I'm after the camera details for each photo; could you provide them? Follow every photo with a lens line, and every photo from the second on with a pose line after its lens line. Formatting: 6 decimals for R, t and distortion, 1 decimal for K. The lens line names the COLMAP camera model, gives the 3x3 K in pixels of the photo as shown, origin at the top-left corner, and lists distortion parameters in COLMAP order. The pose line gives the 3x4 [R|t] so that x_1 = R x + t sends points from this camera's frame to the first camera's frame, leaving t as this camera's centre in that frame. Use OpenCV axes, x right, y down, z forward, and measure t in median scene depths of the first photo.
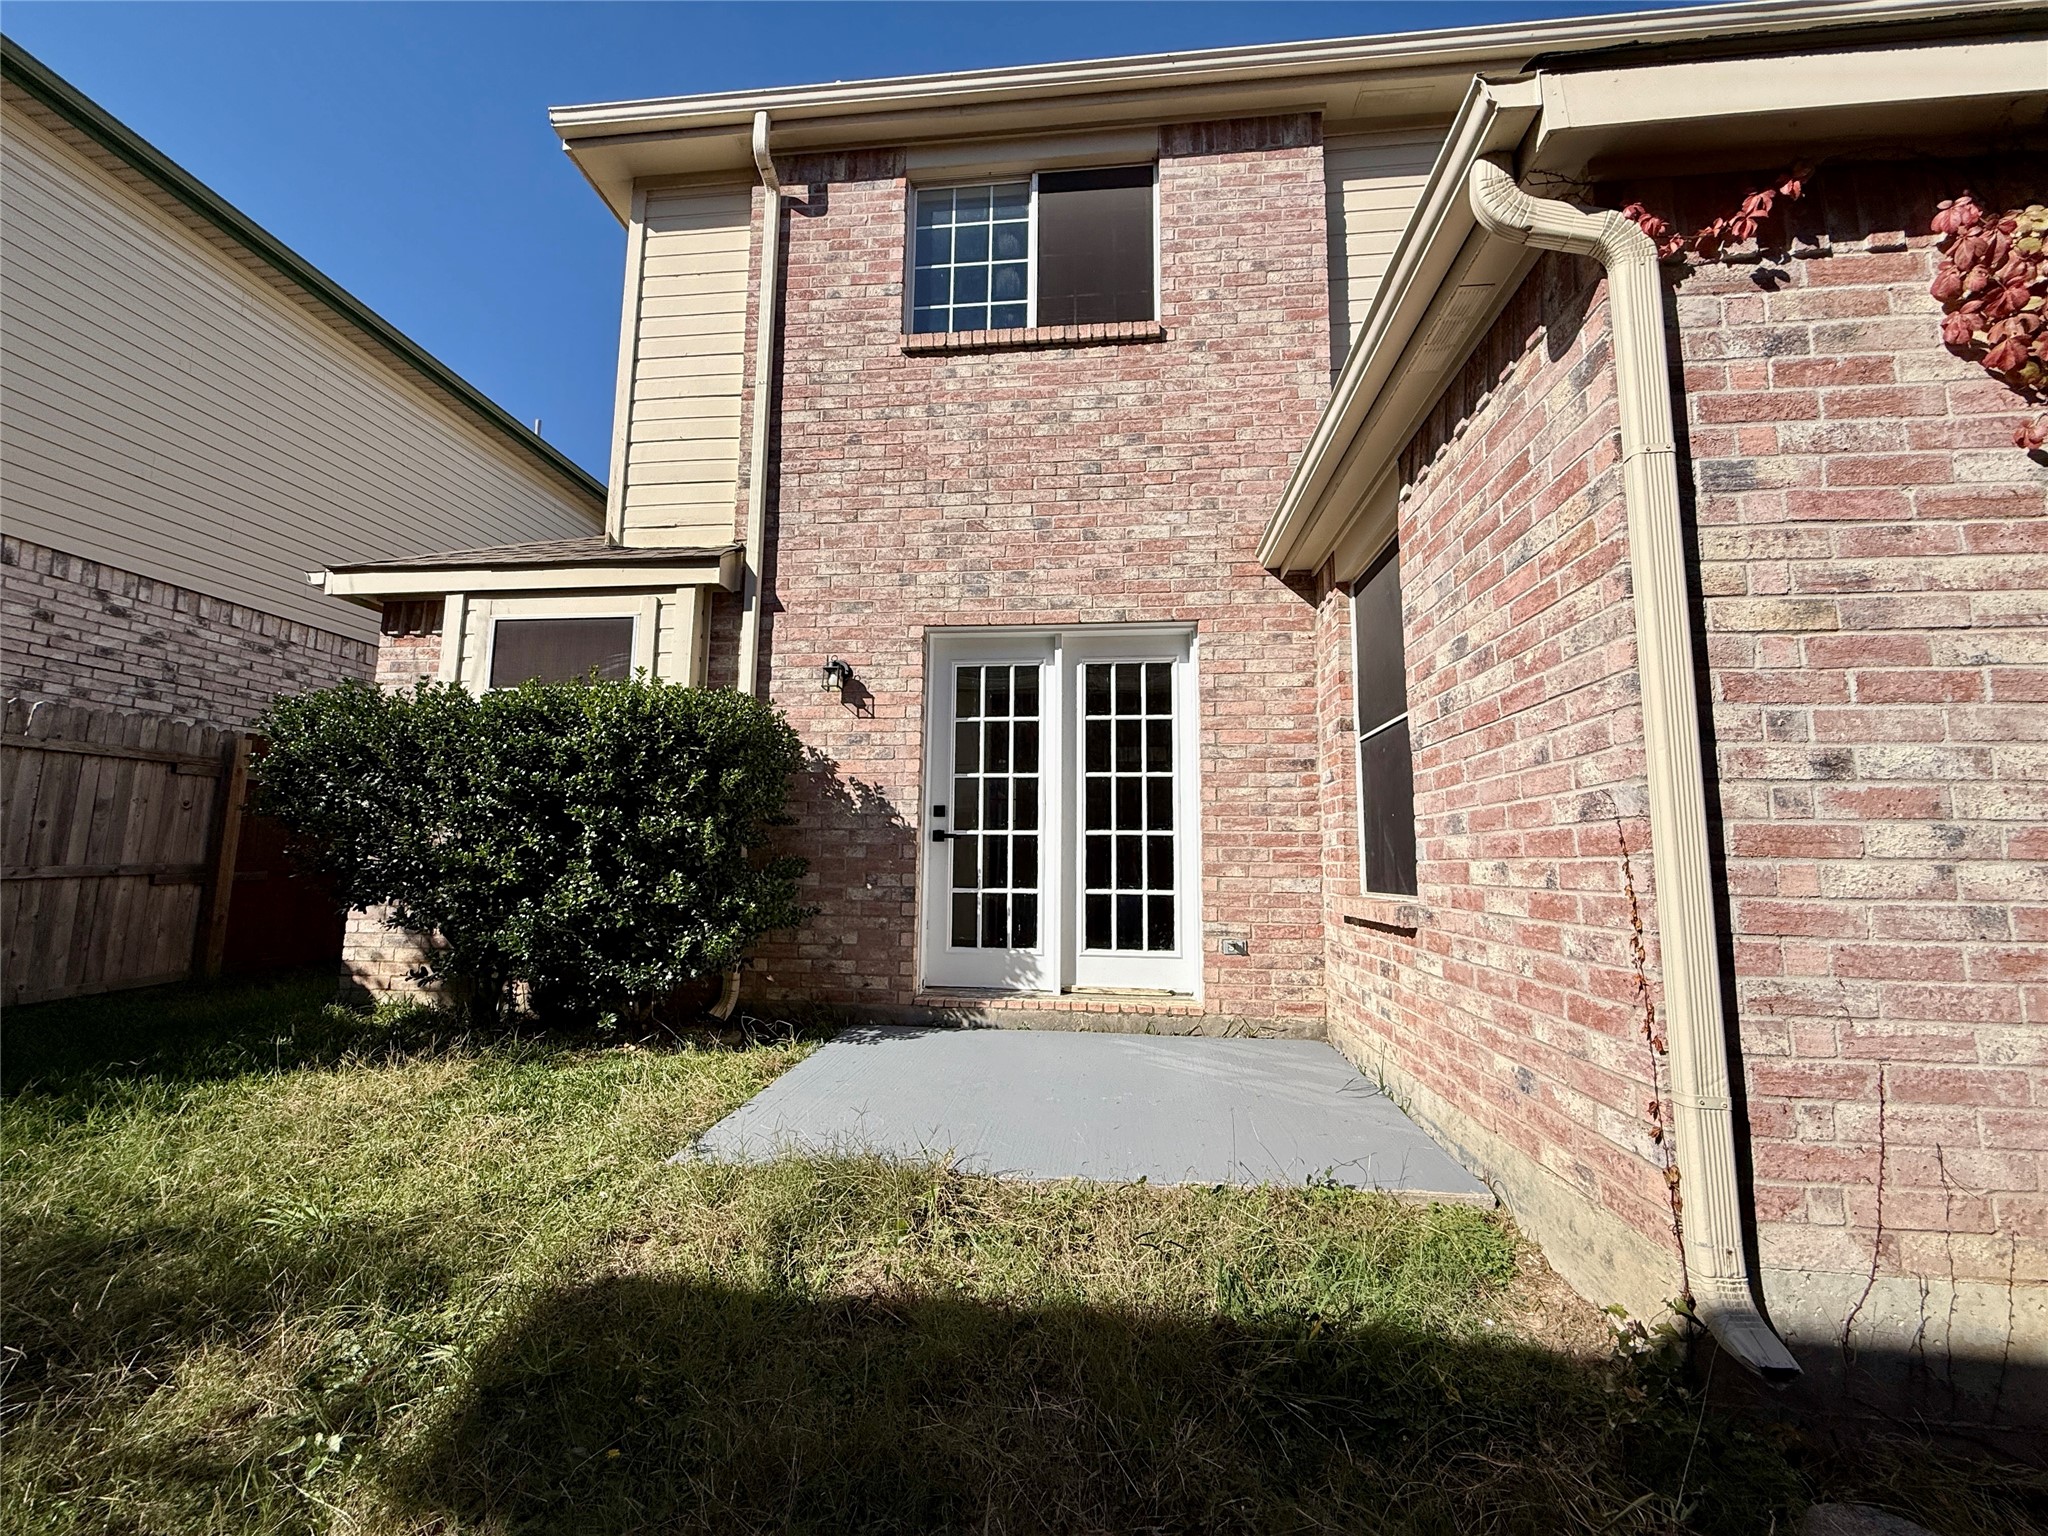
lens RADIAL K [[817.4, 0, 1025.6], [0, 817.4, 765.4], [0, 0, 1]] dist [-0.001261, 0.000264]
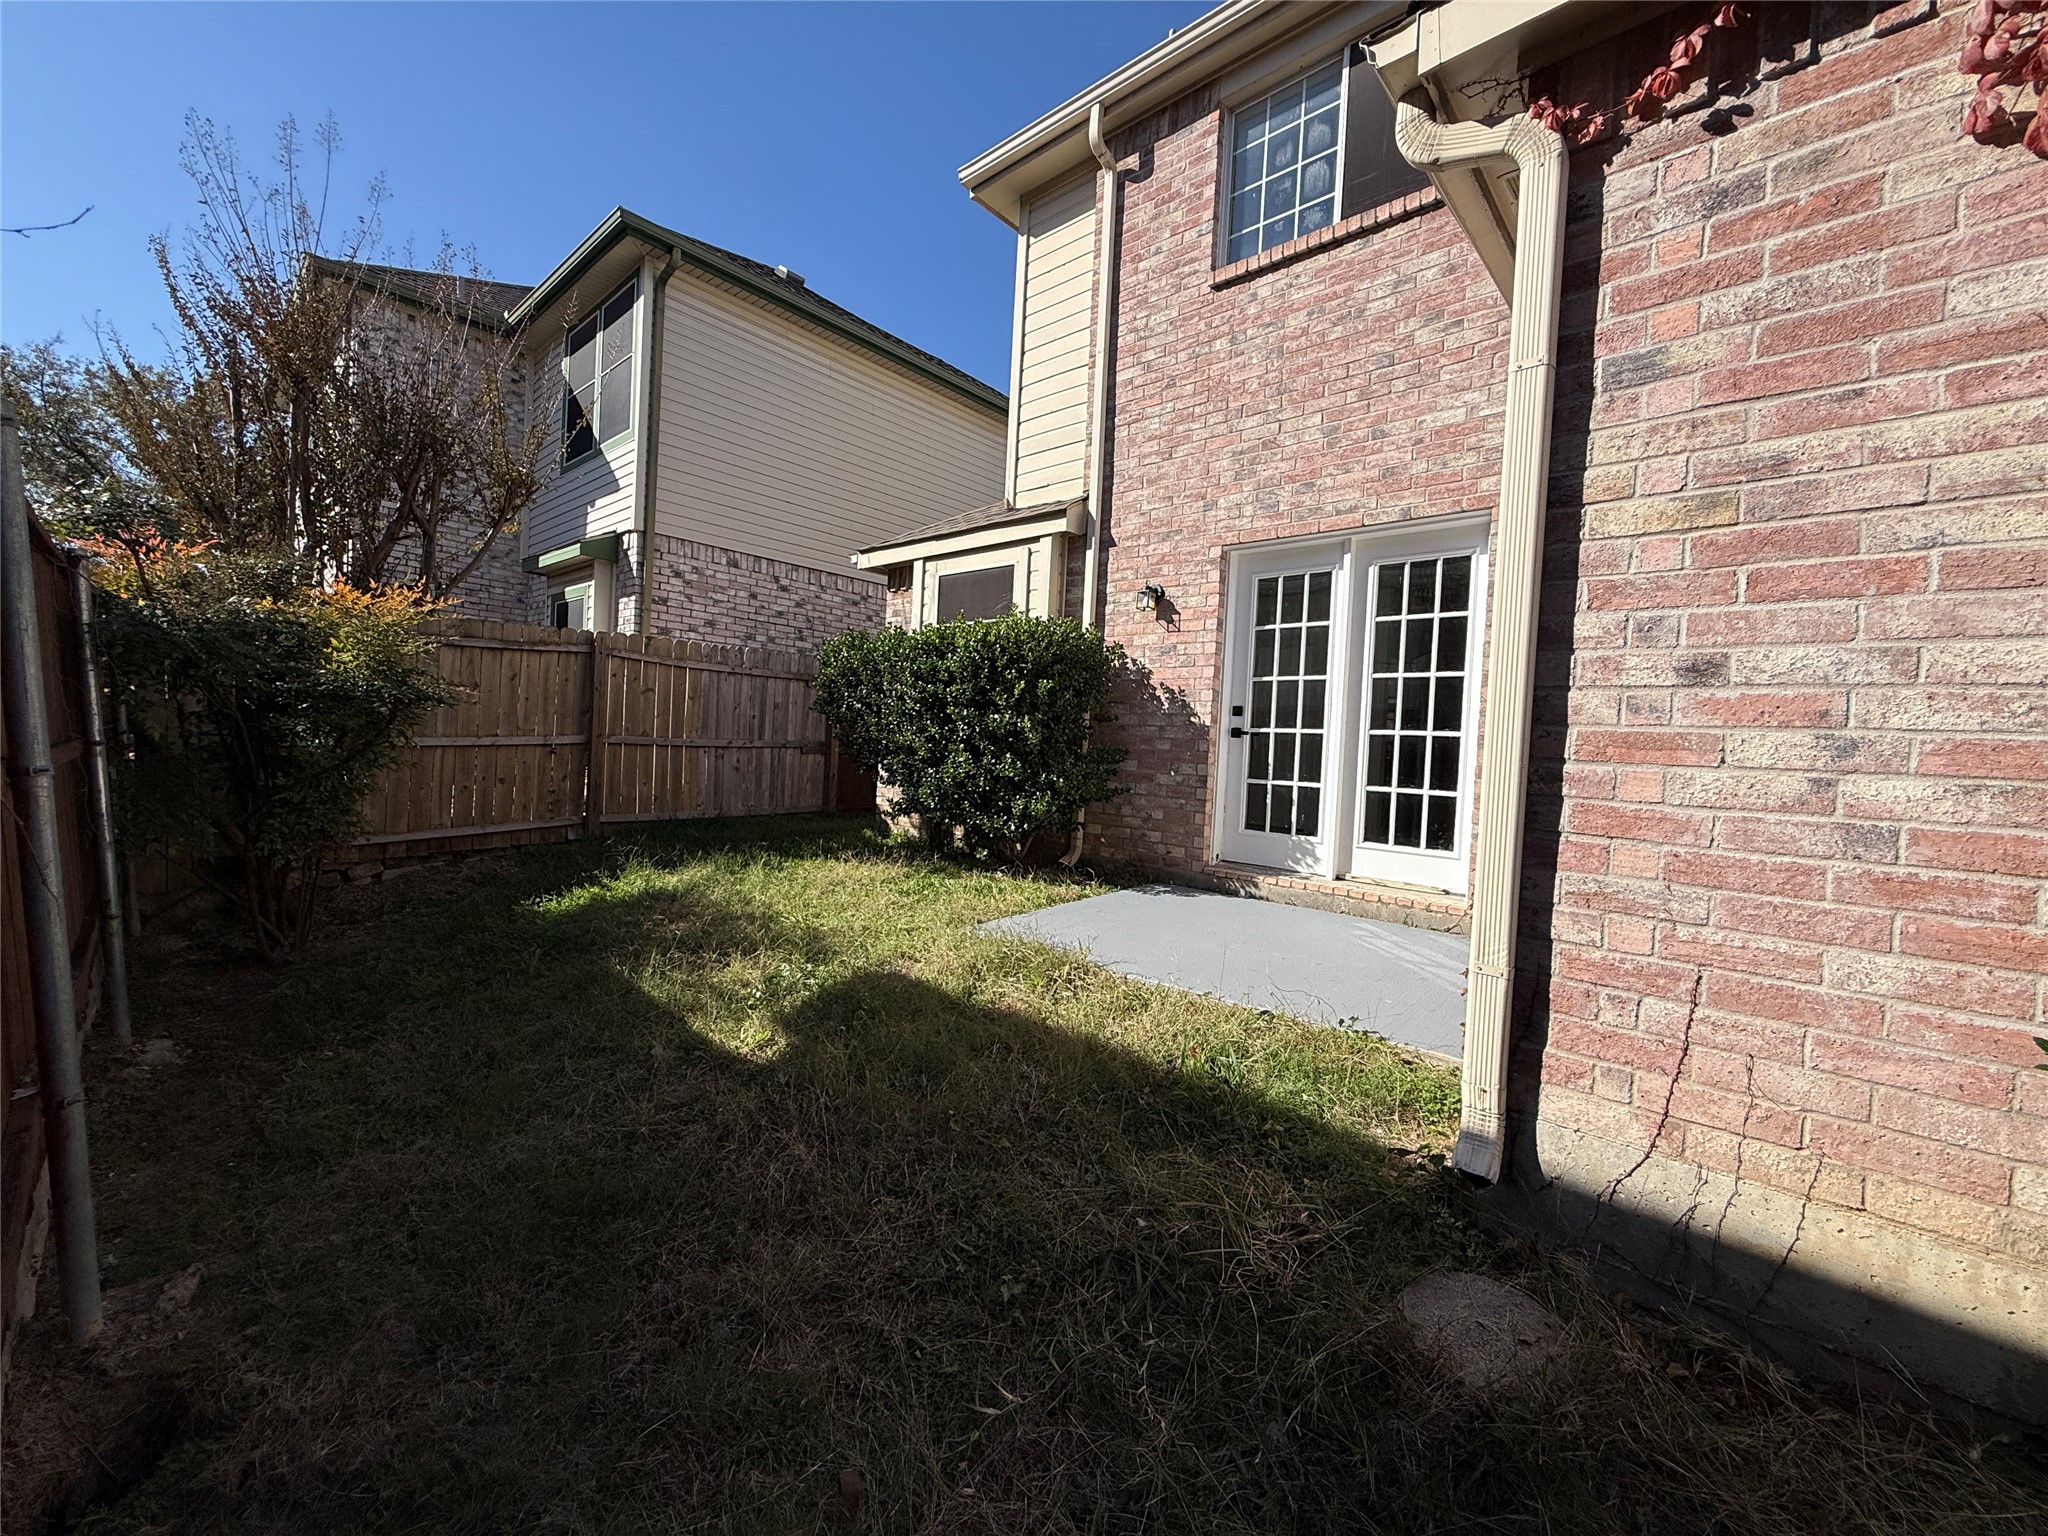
lens RADIAL K [[817.4, 0, 1020.4], [0, 817.4, 766.2], [0, 0, 1]] dist [-0.001261, 0.000264]
pose [[0.806174, 0.042596, -0.590143, 0.336557], [0.032352, 0.992740, 0.115850, -0.009664], [0.590793, -0.112487, 0.798943, -0.097289]]
